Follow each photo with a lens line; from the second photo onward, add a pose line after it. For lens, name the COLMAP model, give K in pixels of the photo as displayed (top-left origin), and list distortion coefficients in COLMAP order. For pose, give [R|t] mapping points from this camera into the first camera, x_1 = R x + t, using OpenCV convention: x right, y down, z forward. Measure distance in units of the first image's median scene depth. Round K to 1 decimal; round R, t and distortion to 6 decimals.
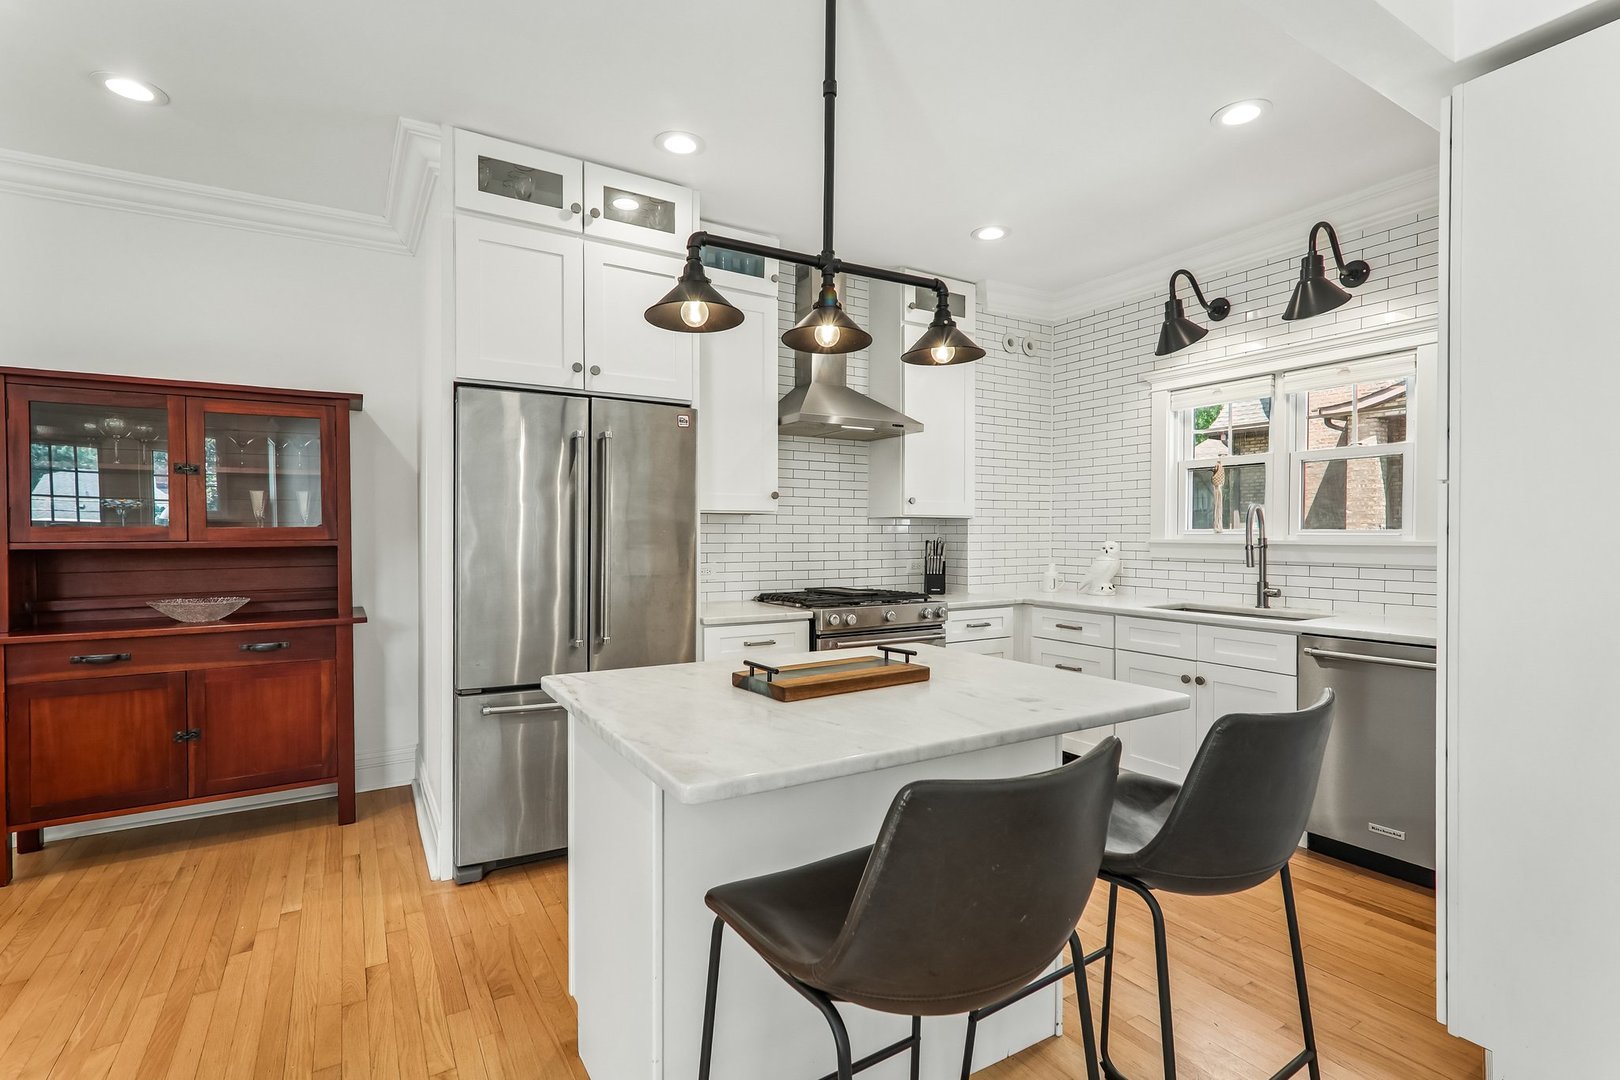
lens RADIAL K [[755.6, 0, 813.2], [0, 755.6, 532.4], [0, 0, 1]] dist [0.000822, 0.001332]
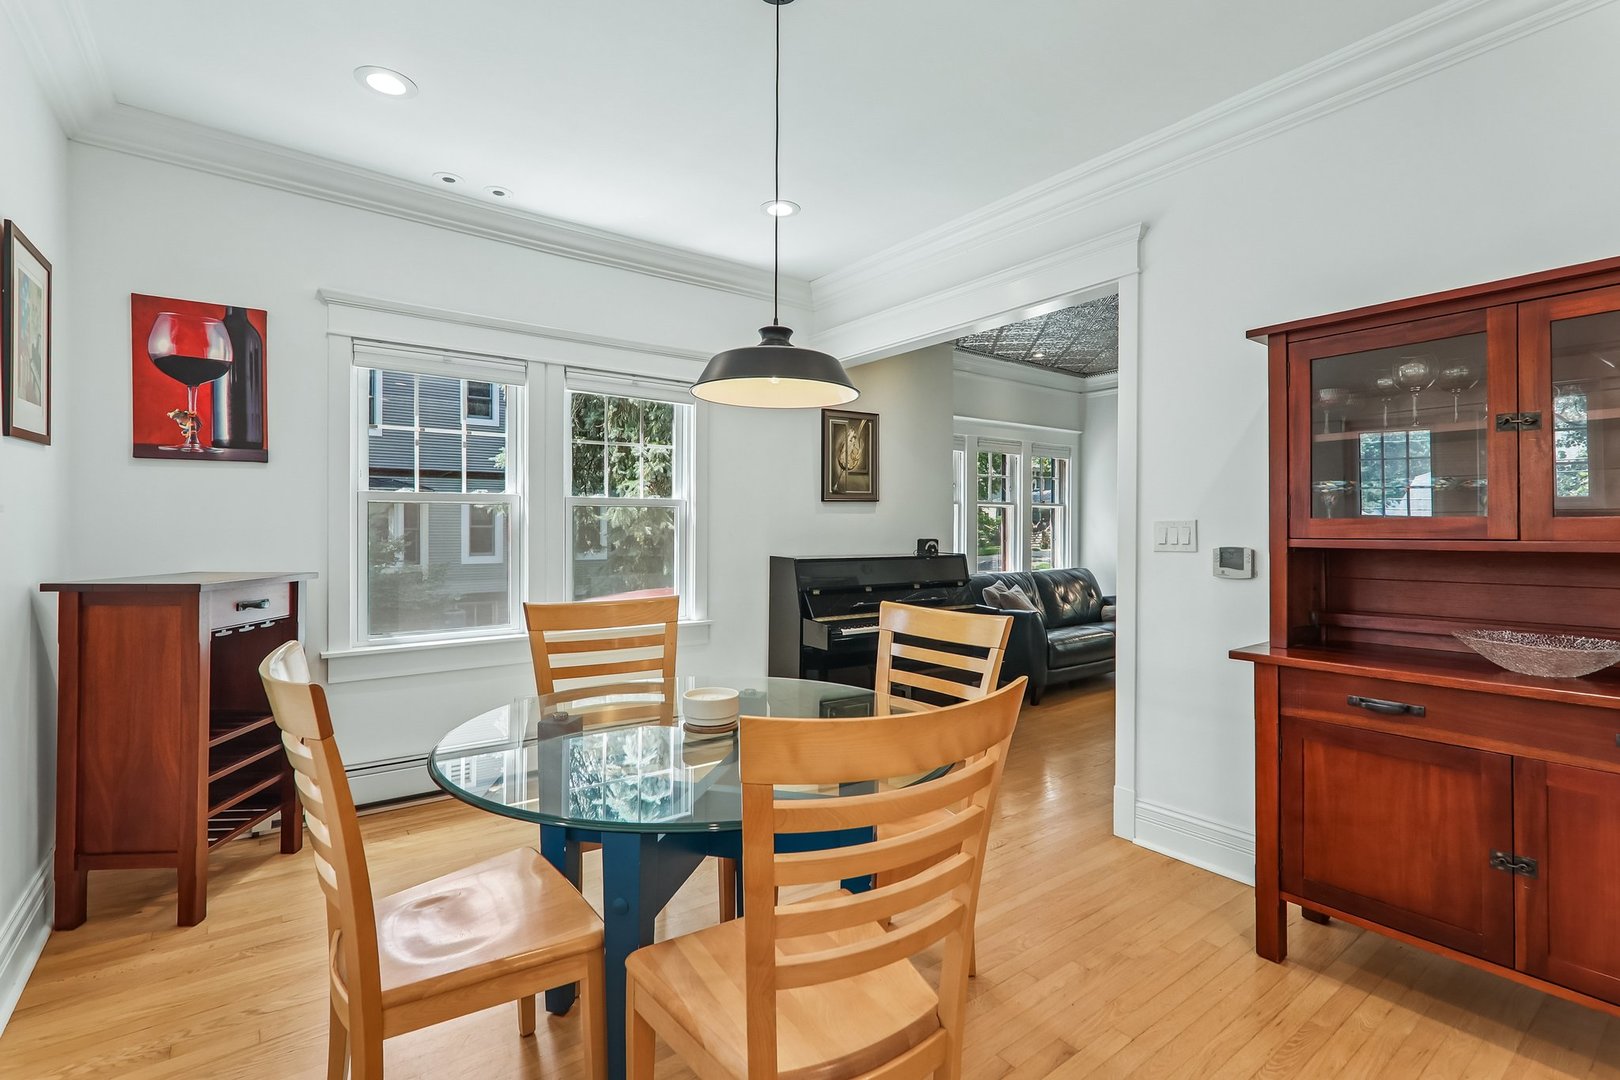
lens RADIAL K [[755.6, 0, 813.2], [0, 755.6, 532.4], [0, 0, 1]] dist [0.000822, 0.001332]
pose [[0.097128, 0.006258, -0.995252, -0.283406], [-0.002954, 0.999978, 0.005999, 0.003497], [0.995268, 0.002358, 0.097144, 0.386263]]
